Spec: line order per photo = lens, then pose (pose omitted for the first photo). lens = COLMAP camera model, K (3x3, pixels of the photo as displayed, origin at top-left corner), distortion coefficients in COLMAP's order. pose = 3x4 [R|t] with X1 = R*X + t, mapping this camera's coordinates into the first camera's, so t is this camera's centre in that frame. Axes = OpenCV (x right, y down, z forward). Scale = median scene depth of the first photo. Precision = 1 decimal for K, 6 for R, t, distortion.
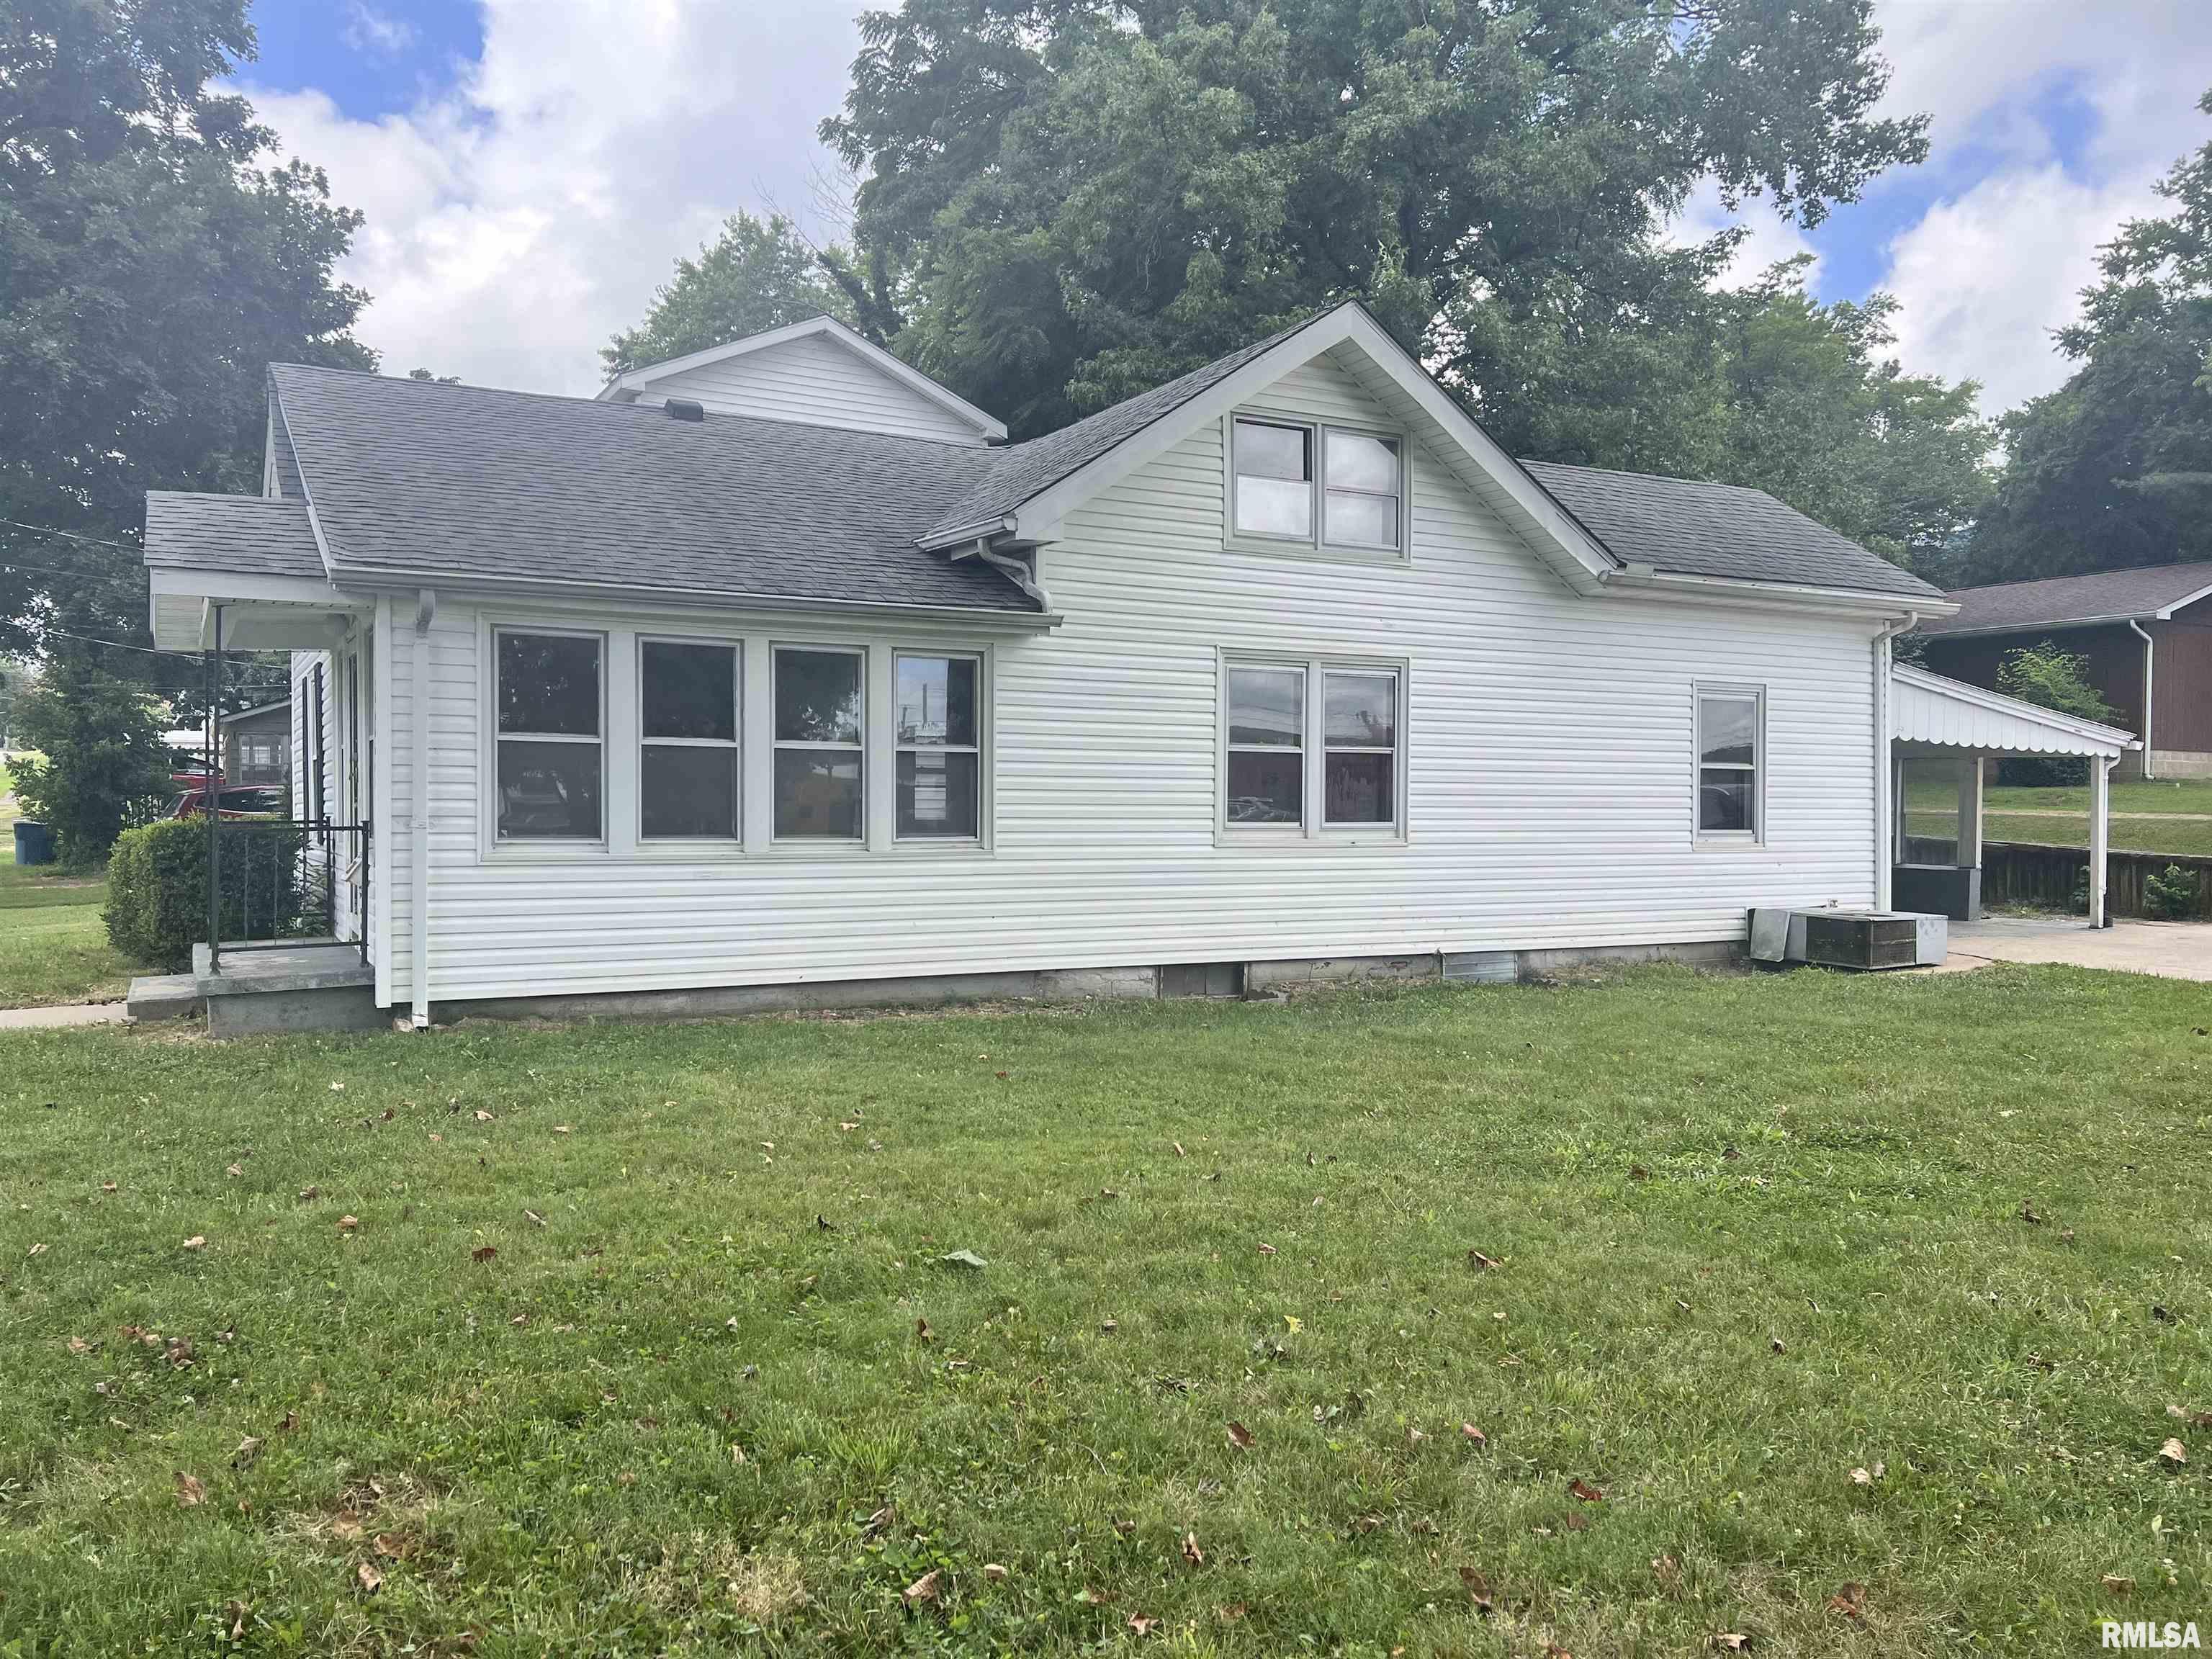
lens RADIAL K [[1673.0, 0, 1106.0], [0, 1673.0, 829.5], [0, 0, 1]] dist [0.002280, -0.002452]
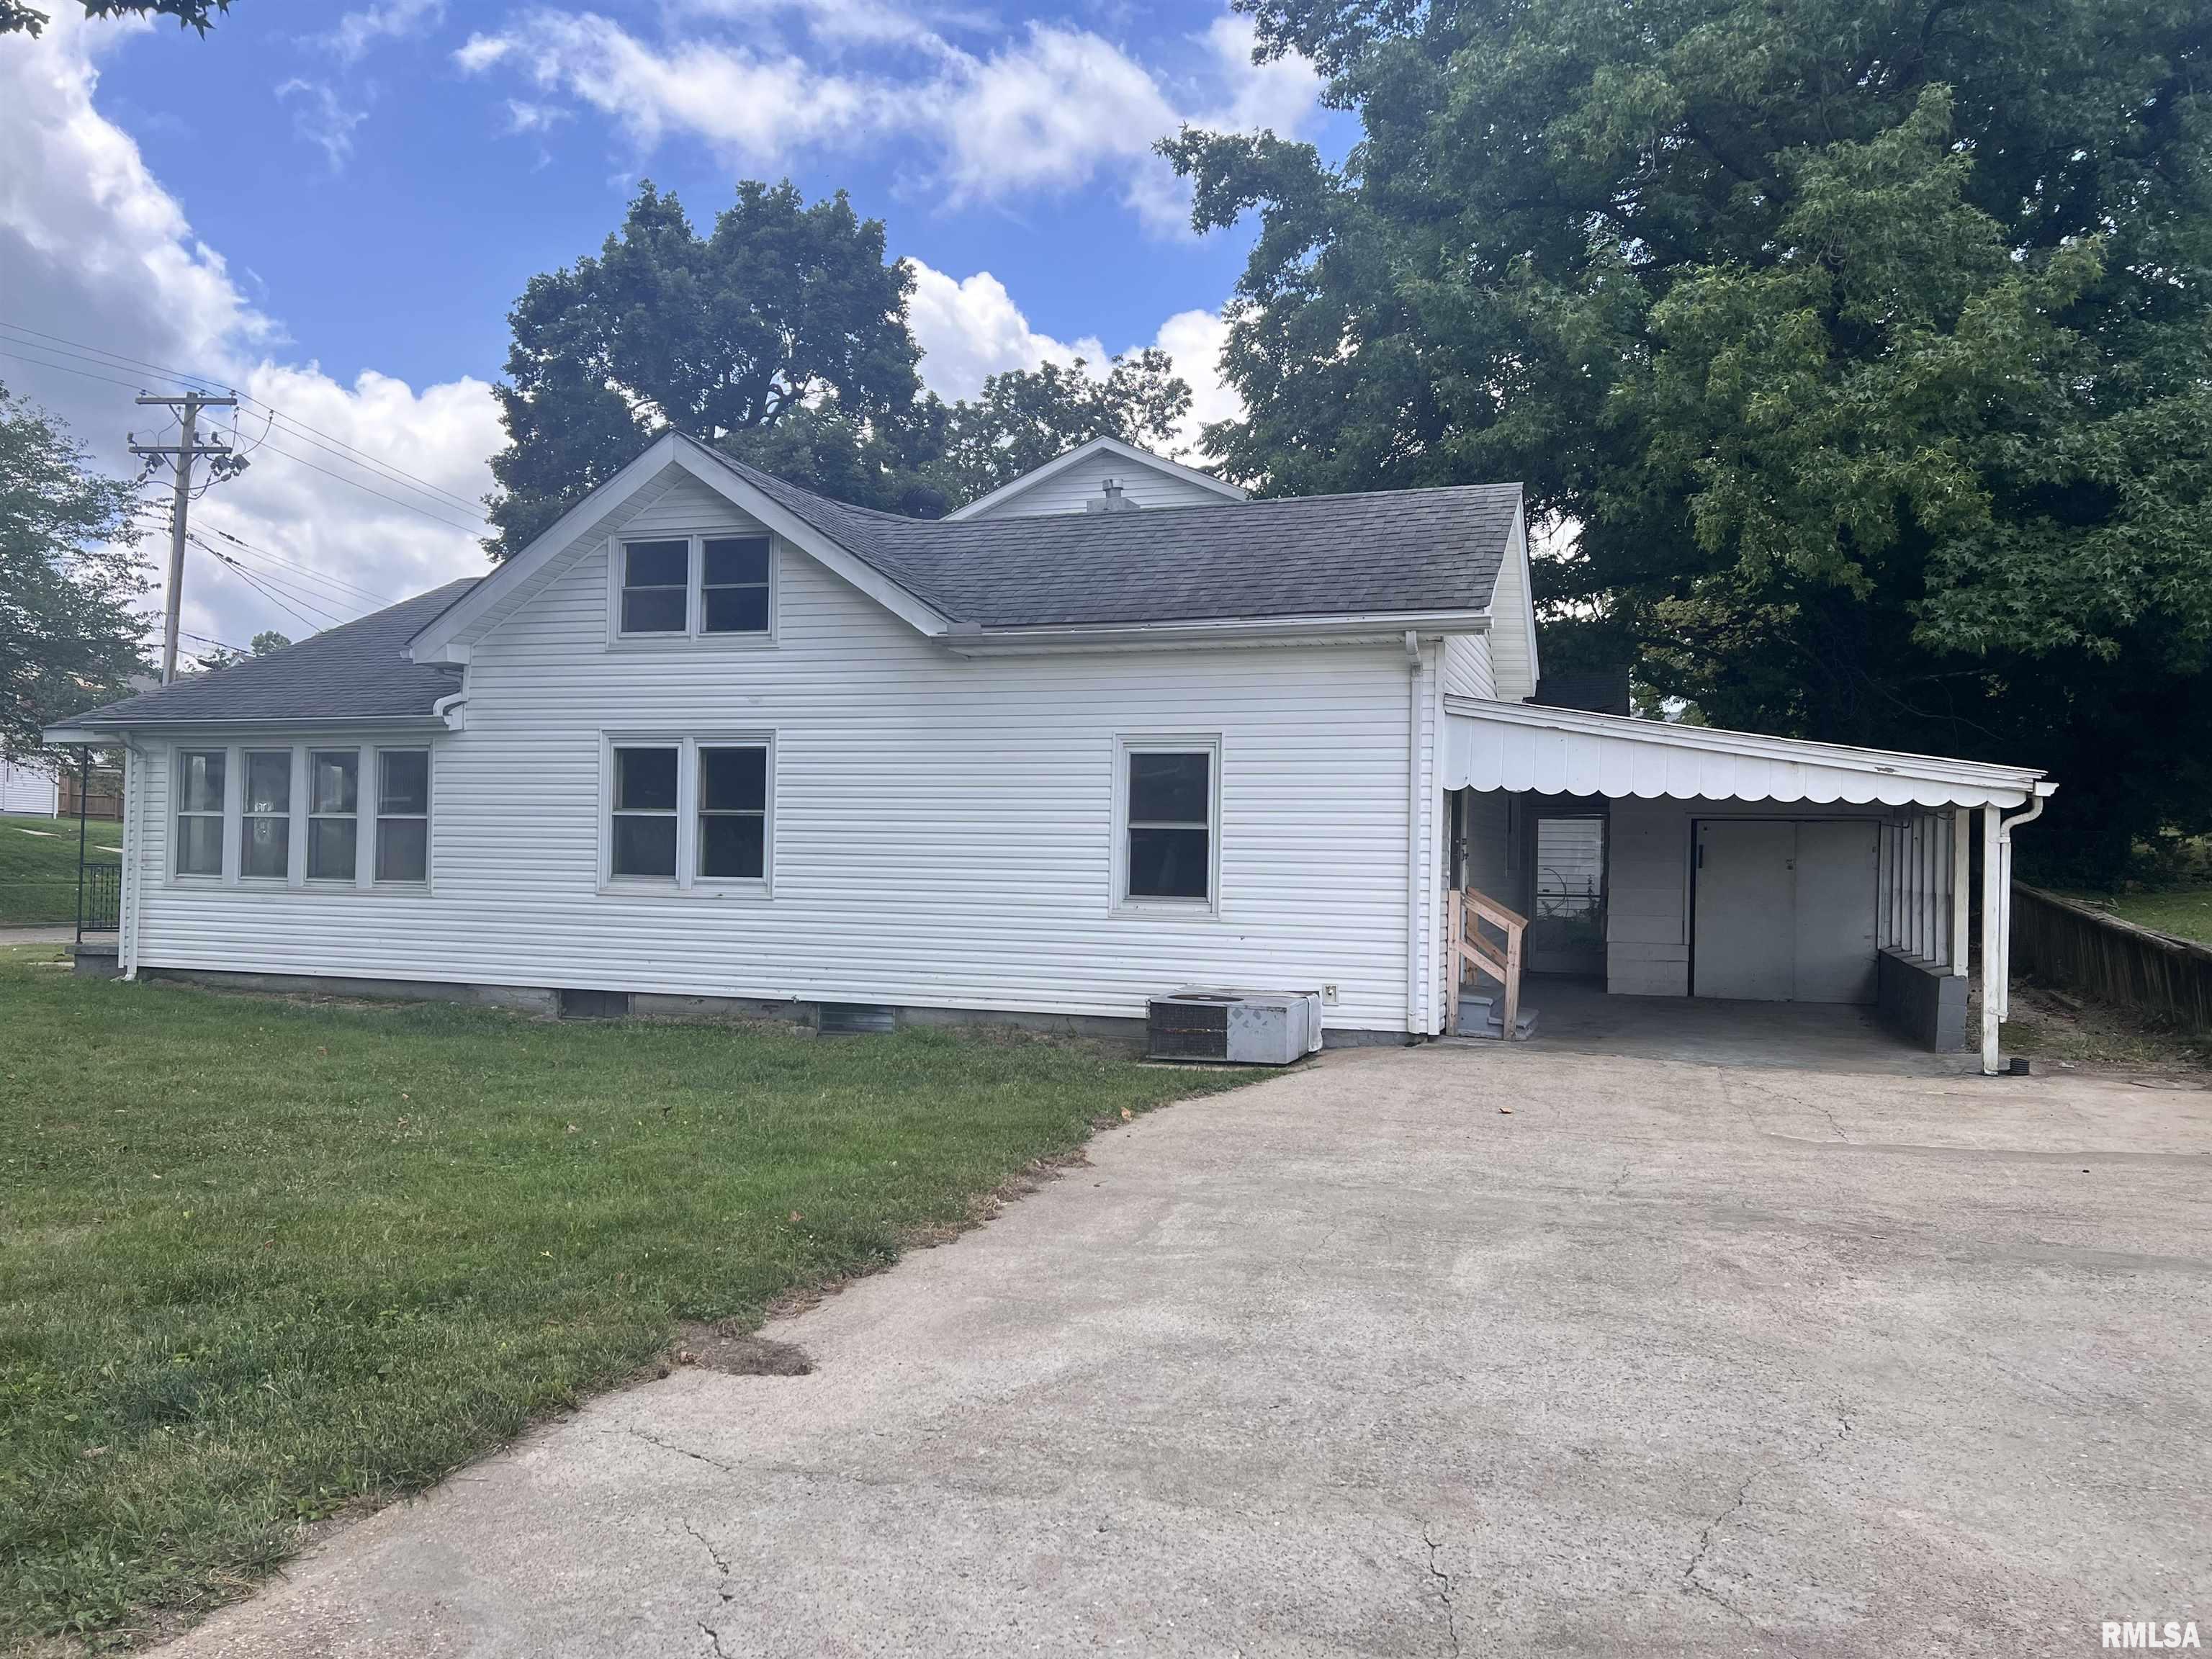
lens RADIAL K [[1673.0, 0, 1106.0], [0, 1673.0, 829.5], [0, 0, 1]] dist [0.002280, -0.002452]
pose [[0.675230, -0.014982, -0.737455, 1.171294], [-0.033212, 0.998162, -0.050689, 0.012183], [0.736859, 0.058719, 0.673492, 0.431412]]
